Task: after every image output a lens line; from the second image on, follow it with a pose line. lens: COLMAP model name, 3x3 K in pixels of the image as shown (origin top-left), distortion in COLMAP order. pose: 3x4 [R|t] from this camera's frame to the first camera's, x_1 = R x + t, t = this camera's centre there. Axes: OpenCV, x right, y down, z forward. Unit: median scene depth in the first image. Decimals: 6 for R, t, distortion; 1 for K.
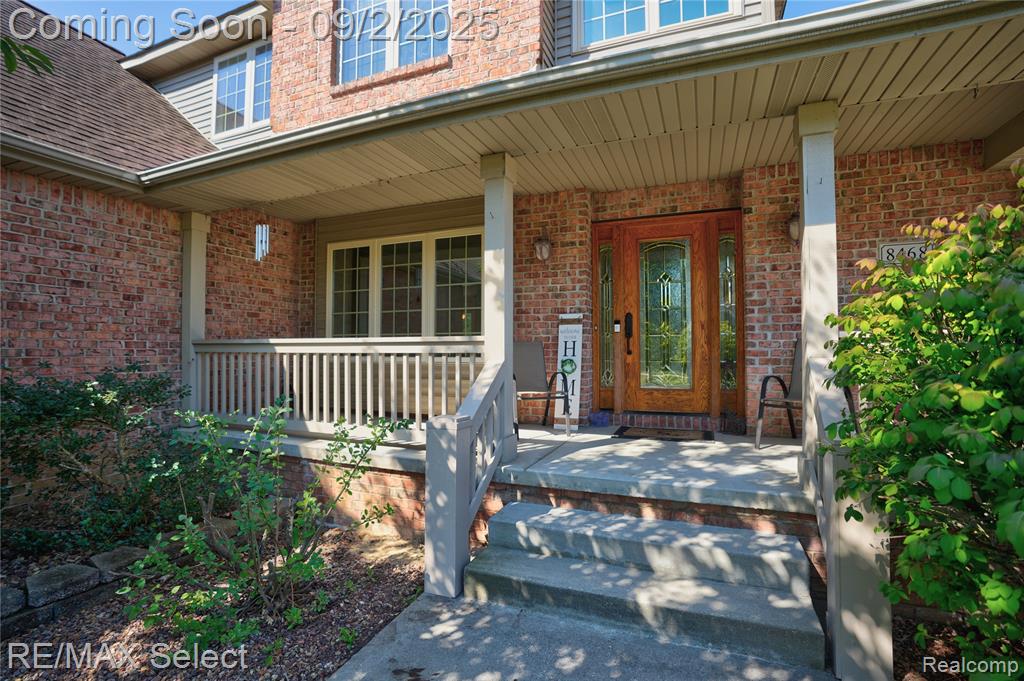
lens RADIAL K [[473.1, 0, 510.4], [0, 473.1, 340.5], [0, 0, 1]] dist [-0.053732, 0.014537]
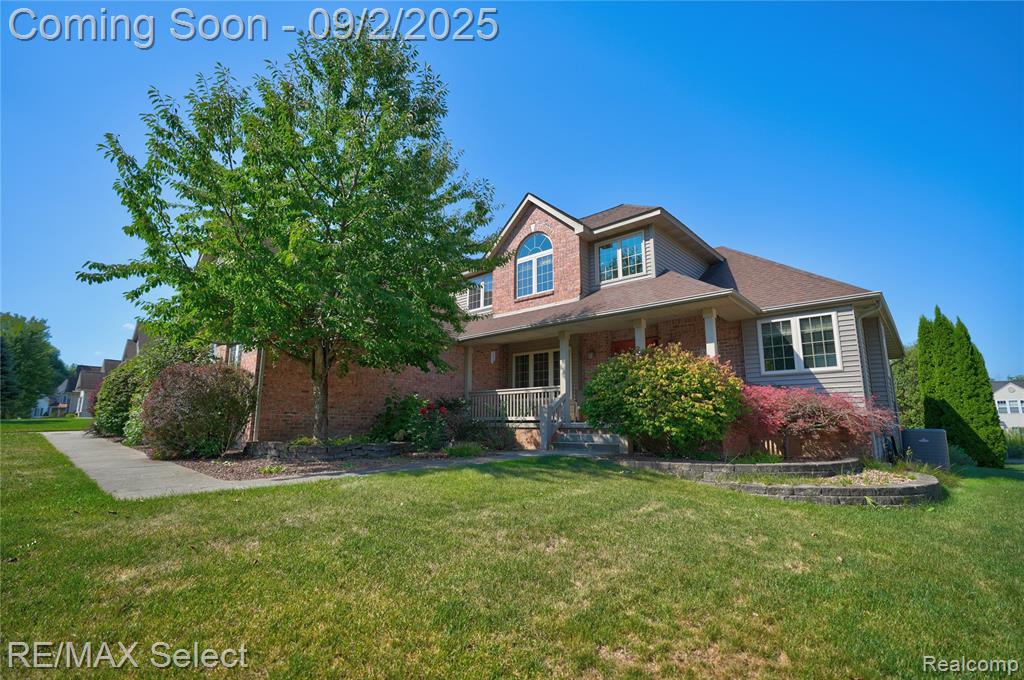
lens RADIAL K [[473.1, 0, 513.2], [0, 473.1, 345.0], [0, 0, 1]] dist [-0.053732, 0.014537]
pose [[0.940525, -0.054287, -0.335358, 0.562209], [0.001327, 0.987729, -0.156169, 0.170769], [0.339721, 0.146436, 0.929057, -1.653548]]
